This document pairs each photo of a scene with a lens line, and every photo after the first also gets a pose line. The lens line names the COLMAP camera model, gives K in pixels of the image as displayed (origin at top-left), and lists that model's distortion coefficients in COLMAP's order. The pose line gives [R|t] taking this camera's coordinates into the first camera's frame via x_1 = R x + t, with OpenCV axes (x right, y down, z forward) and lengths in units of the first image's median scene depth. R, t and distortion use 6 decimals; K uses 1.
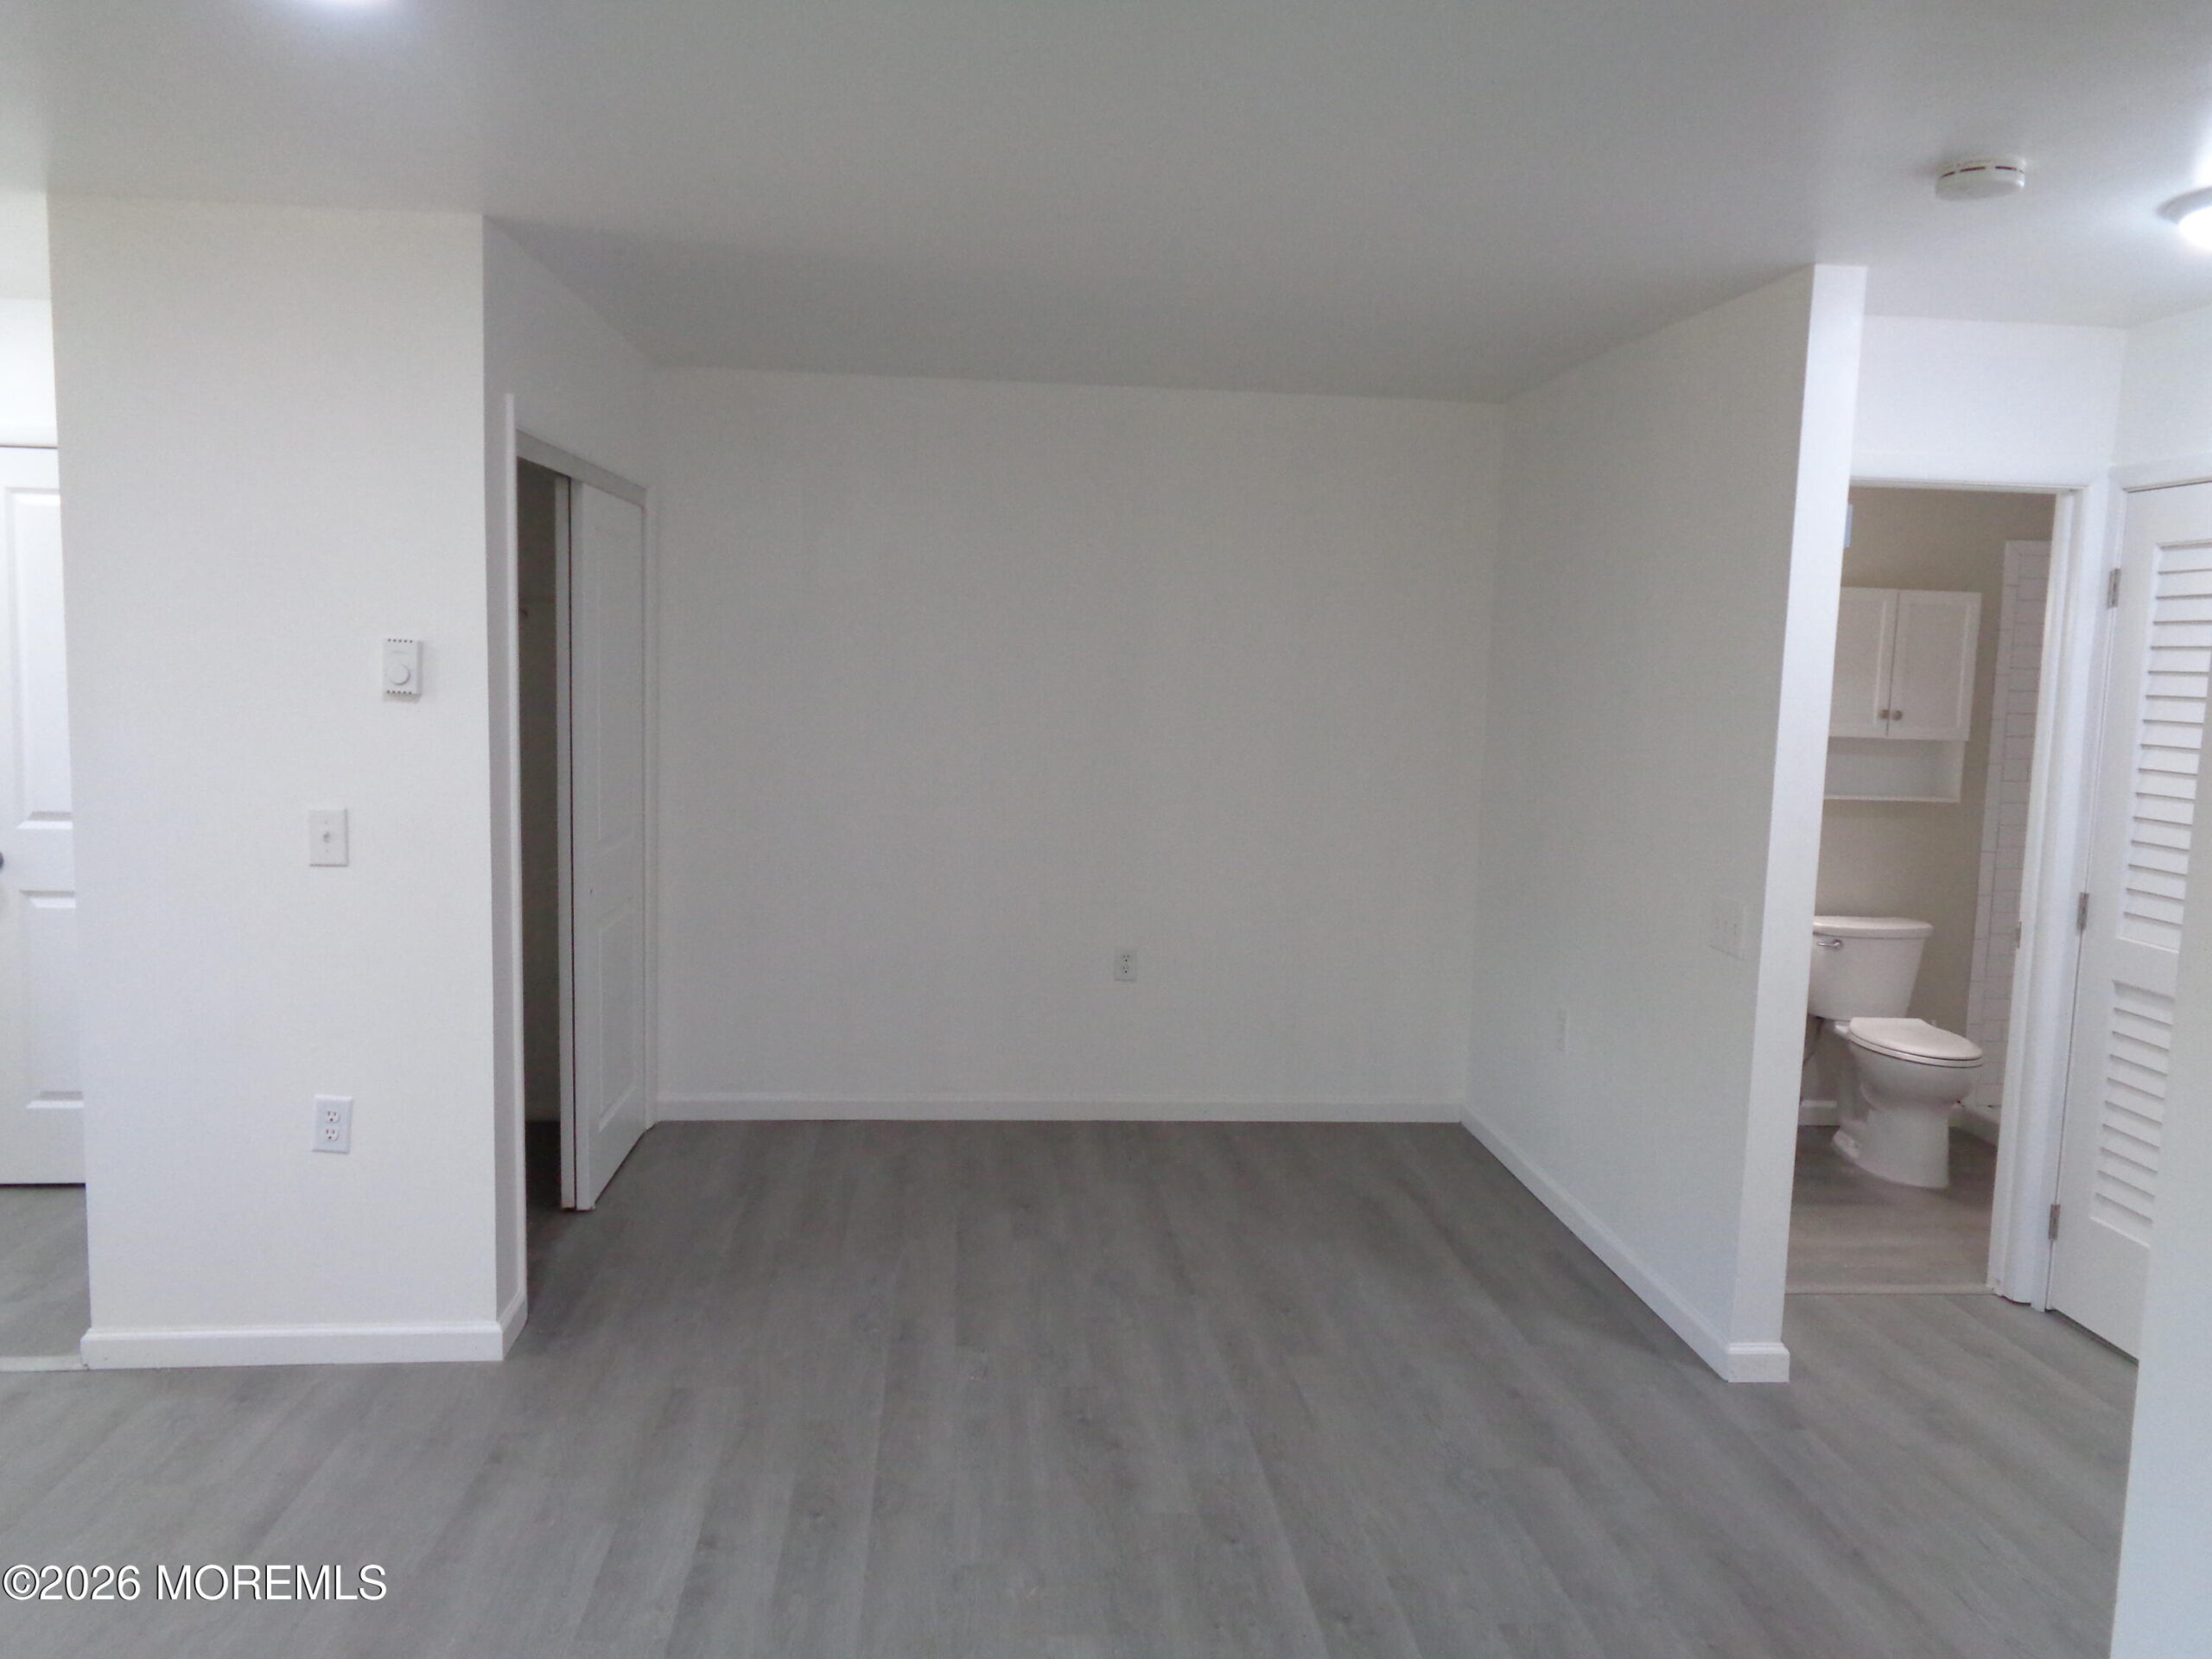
lens RADIAL K [[1686.4, 0, 1097.3], [0, 1686.4, 814.6], [0, 0, 1]] dist [0.000208, 0.025328]
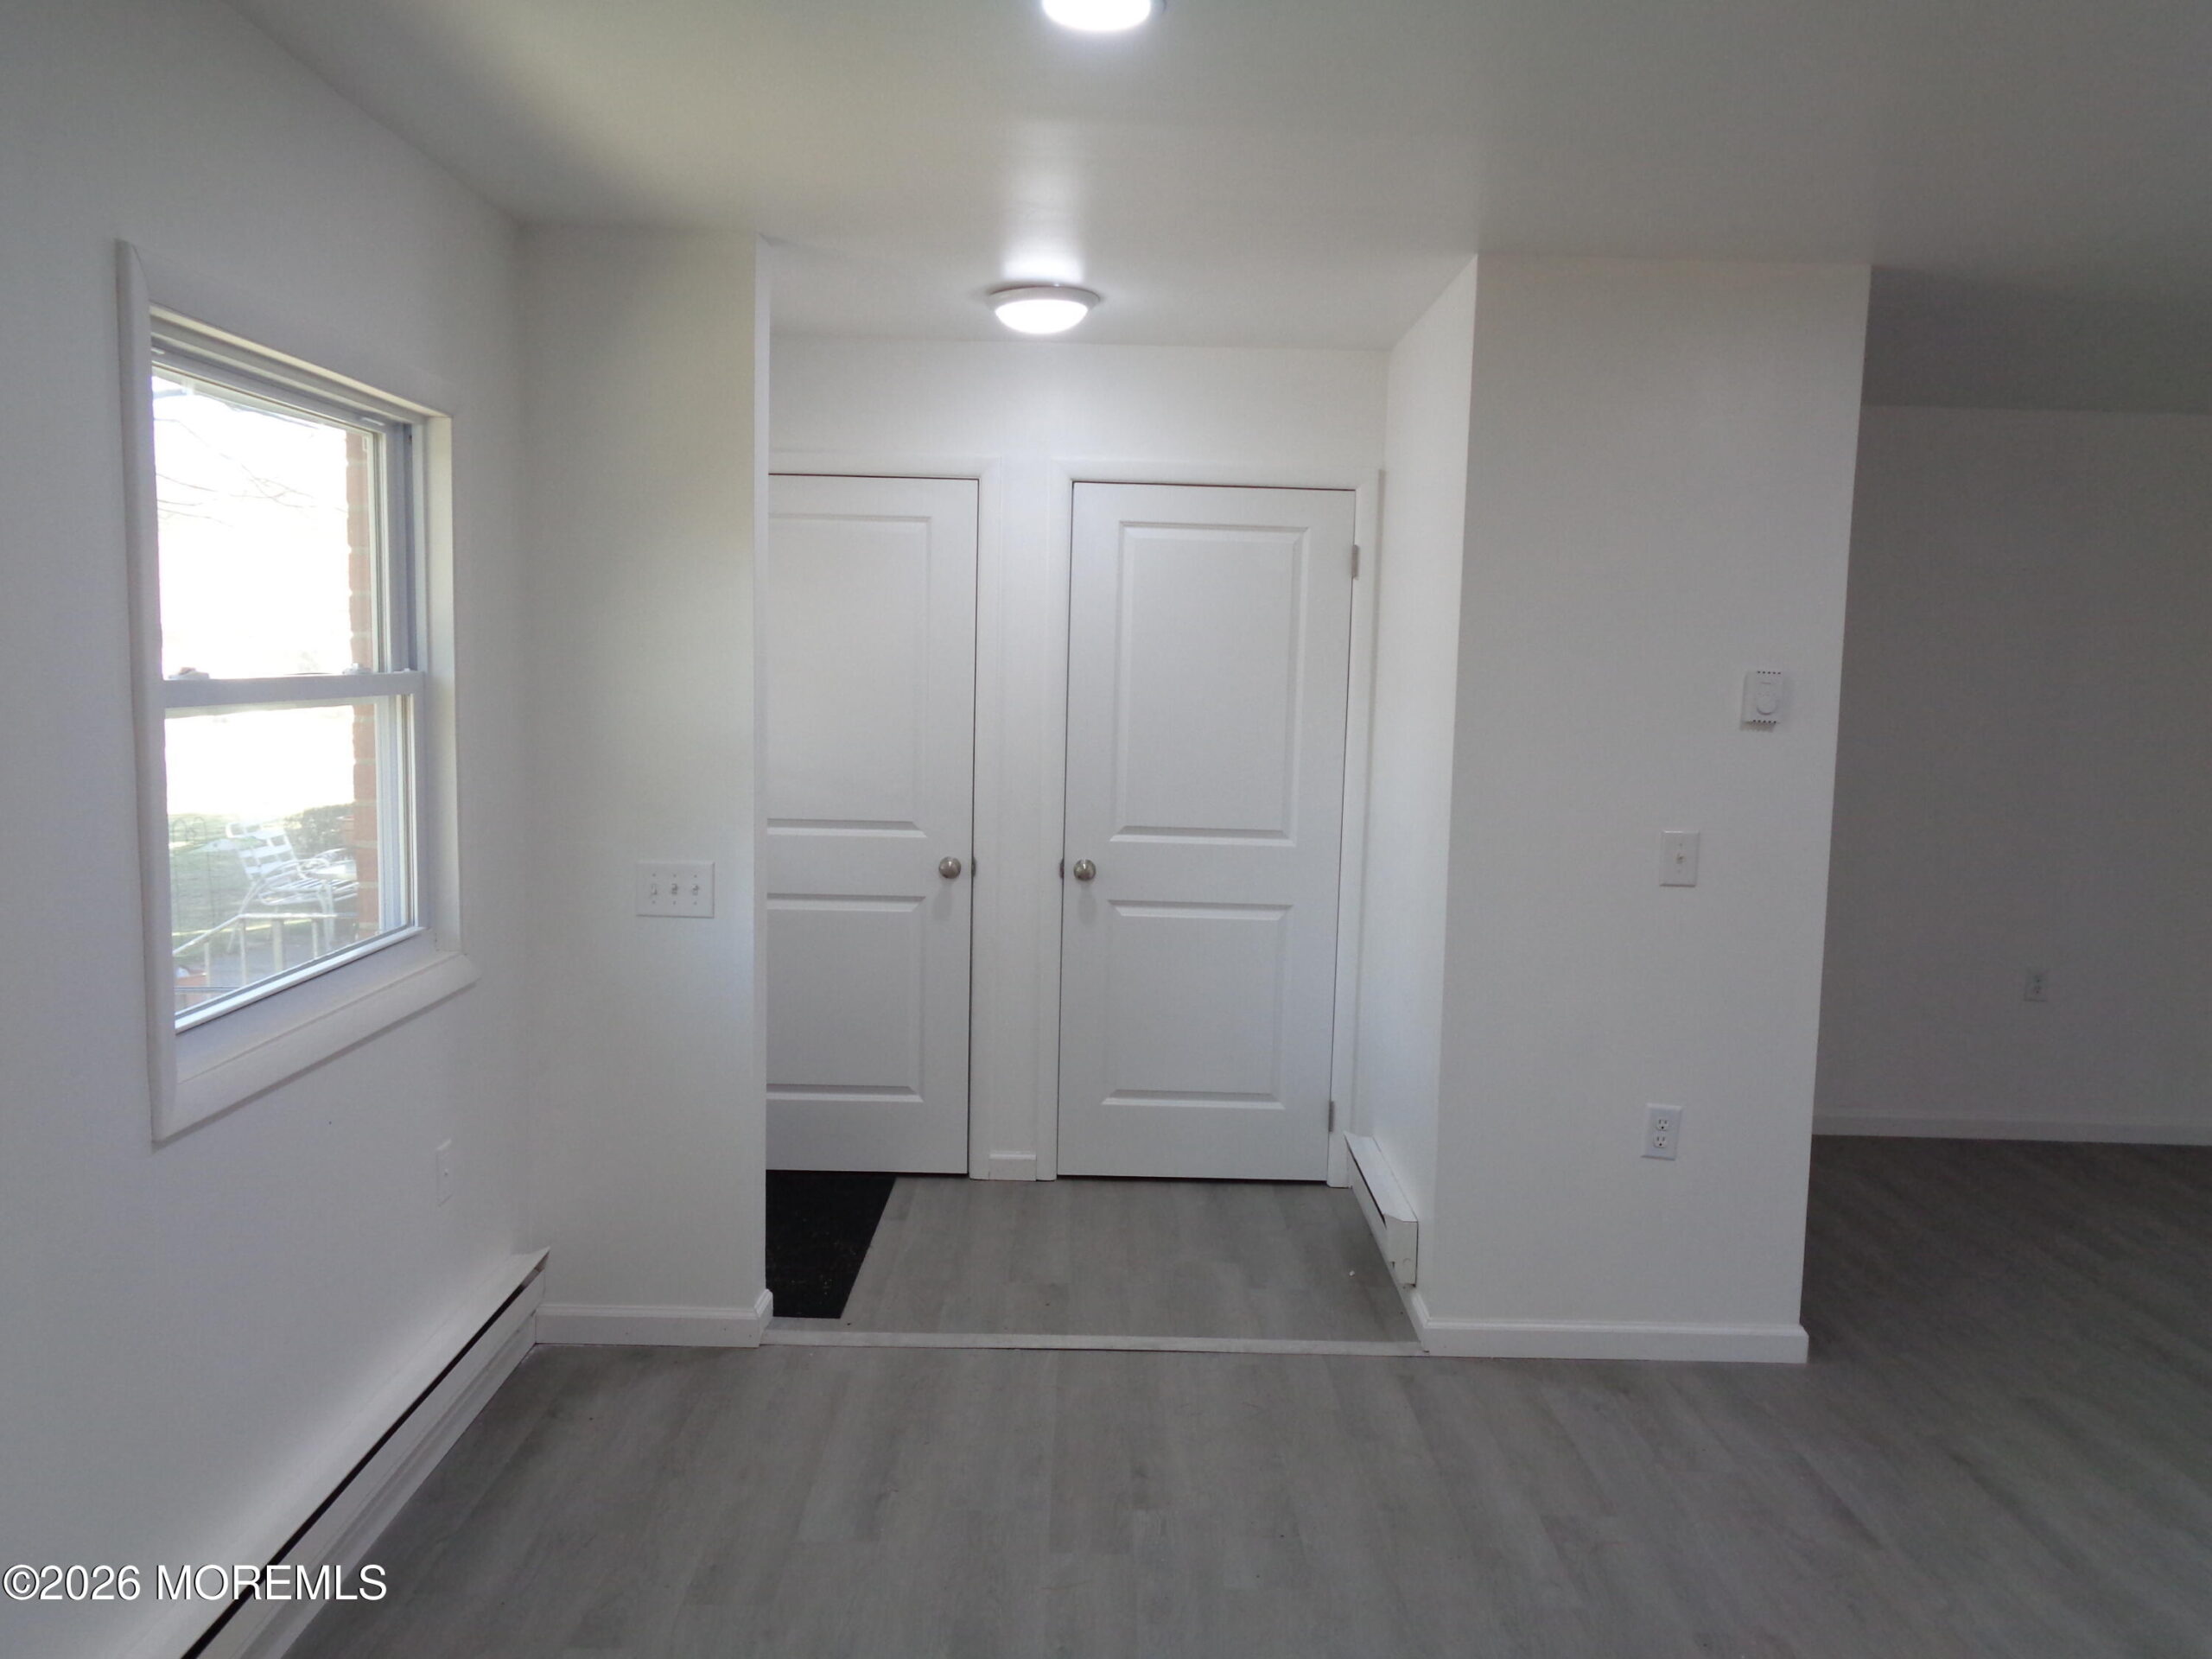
lens RADIAL K [[1686.4, 0, 1097.3], [0, 1686.4, 814.6], [0, 0, 1]] dist [0.000208, 0.025328]
pose [[0.997510, 0.009598, -0.069863, -0.726108], [-0.009738, 0.999951, -0.001666, -0.008751], [0.069843, 0.002342, 0.997555, -0.071195]]
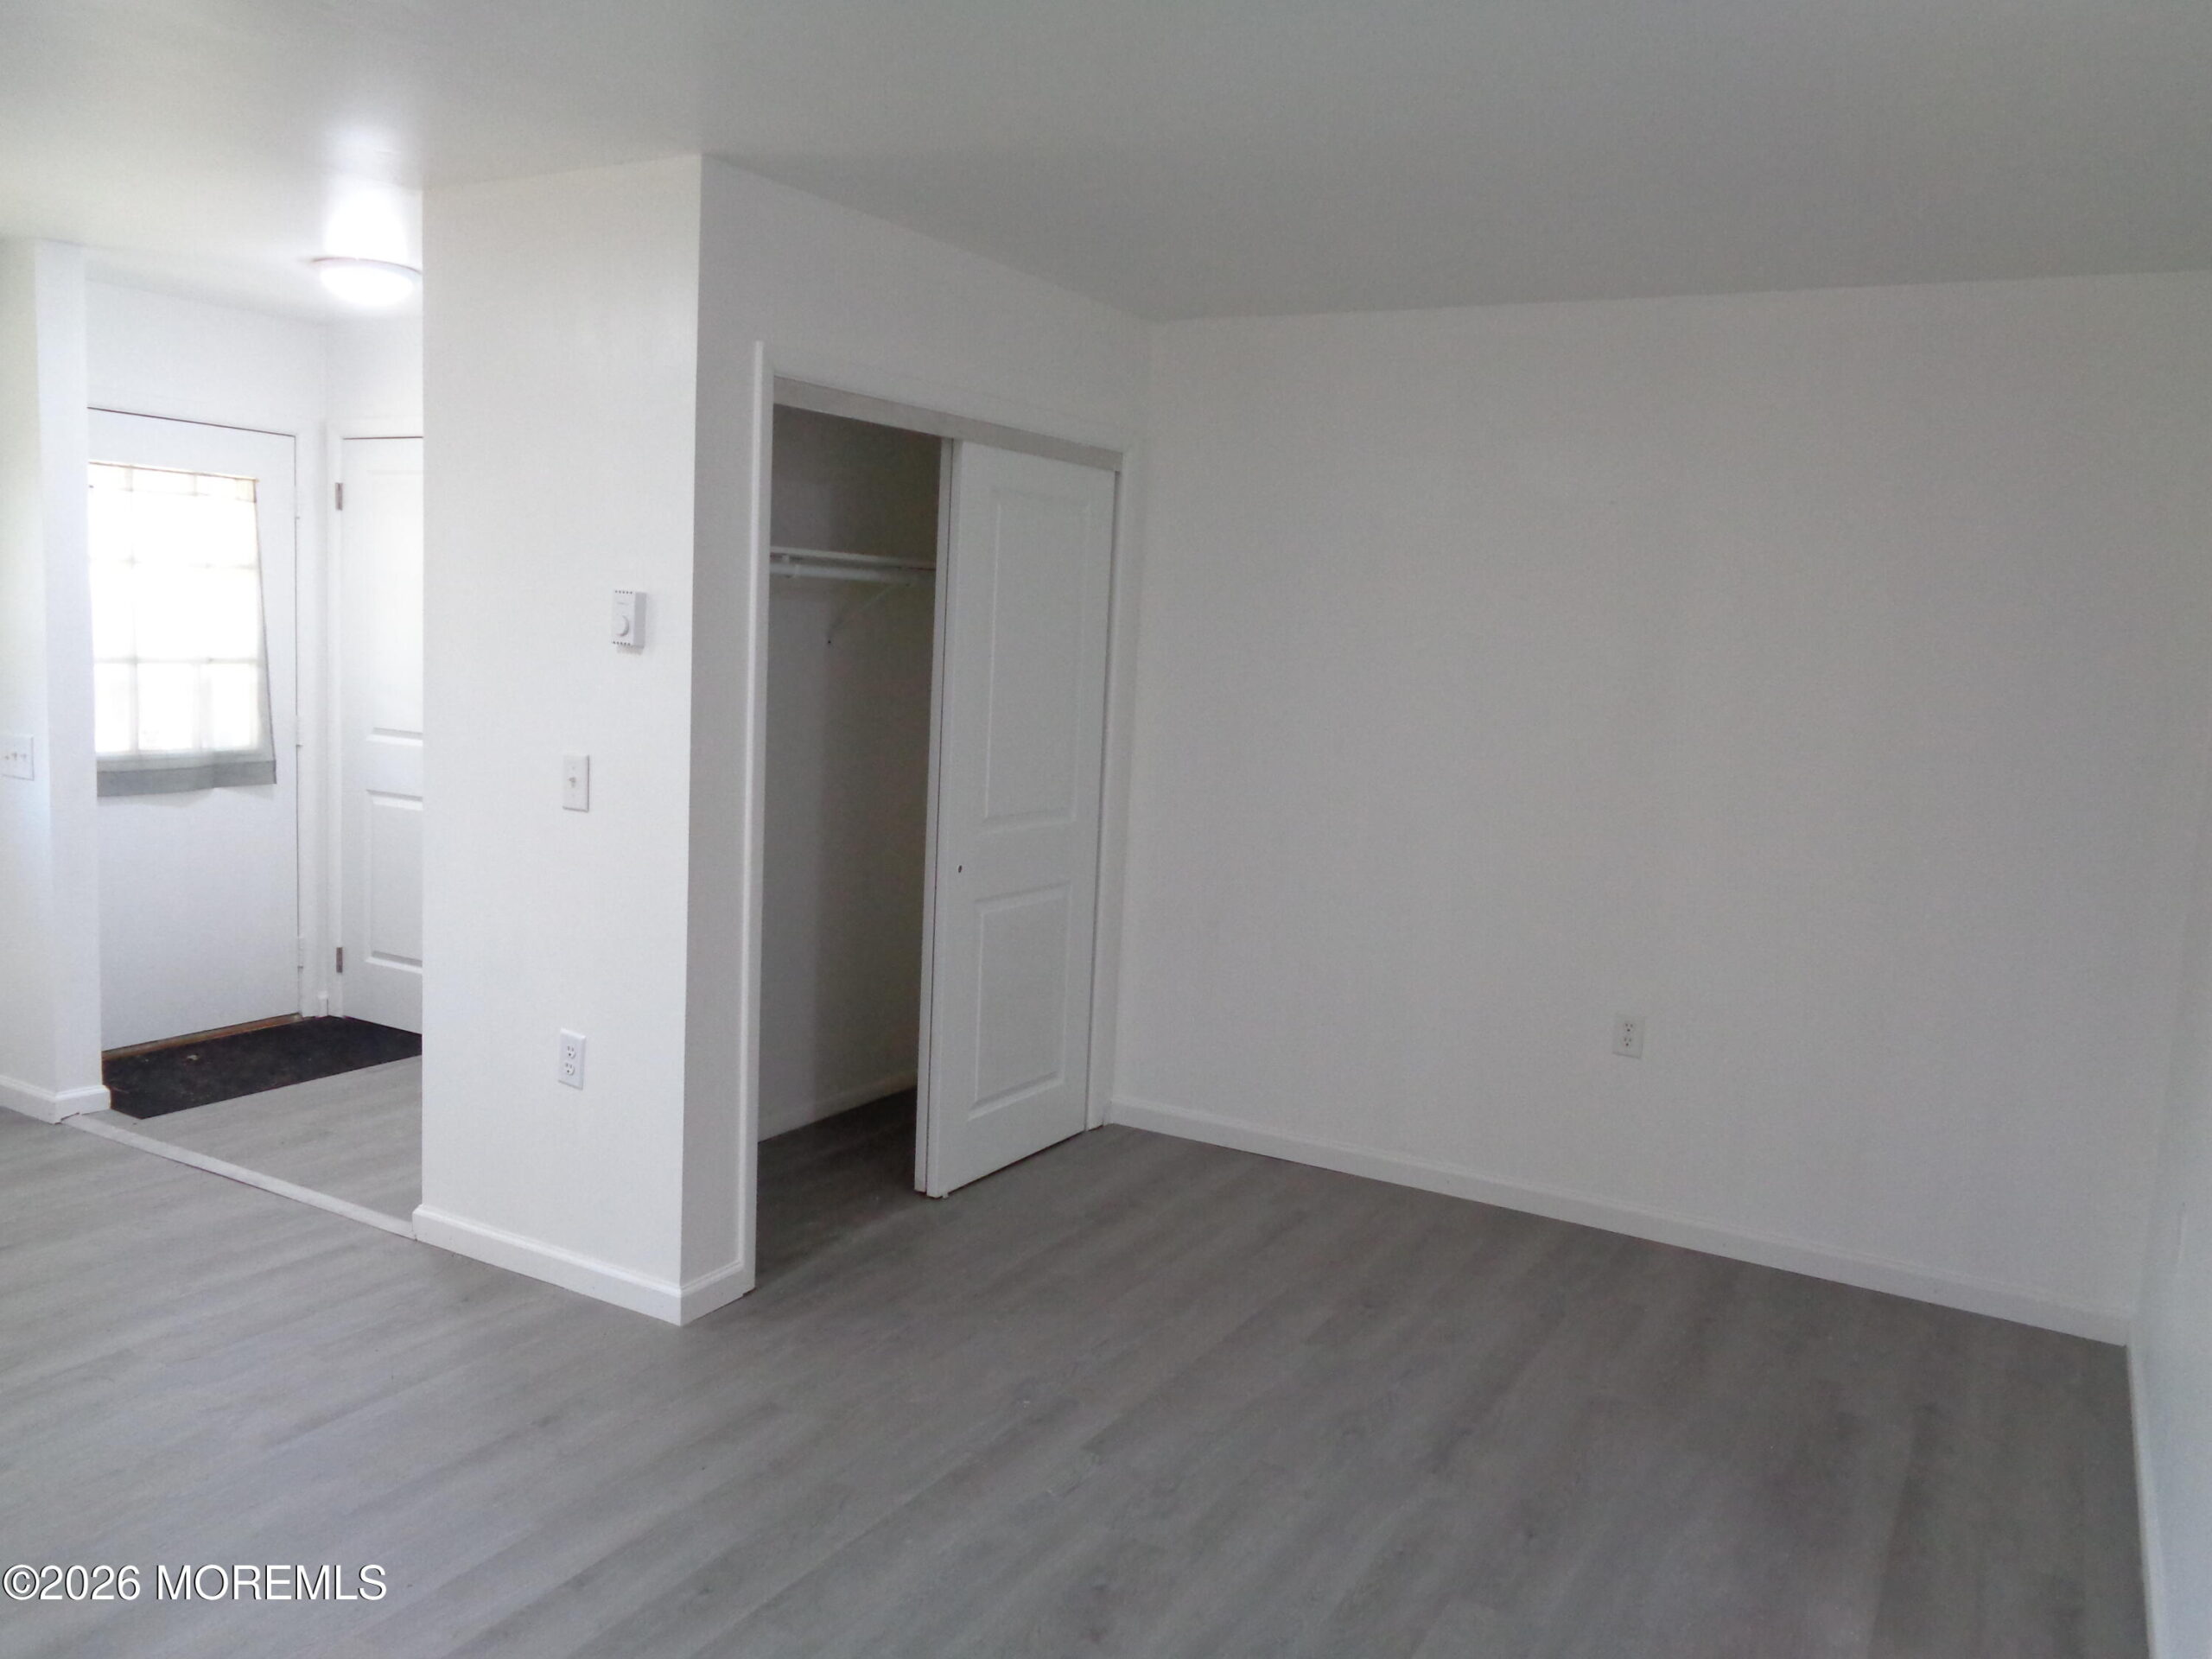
lens RADIAL K [[1686.4, 0, 1097.3], [0, 1686.4, 814.6], [0, 0, 1]] dist [0.000208, 0.025328]
pose [[0.821110, 0.081292, -0.564951, 0.382329], [-0.082995, 0.996291, 0.022733, -0.016400], [0.564704, 0.028222, 0.824811, 0.321052]]
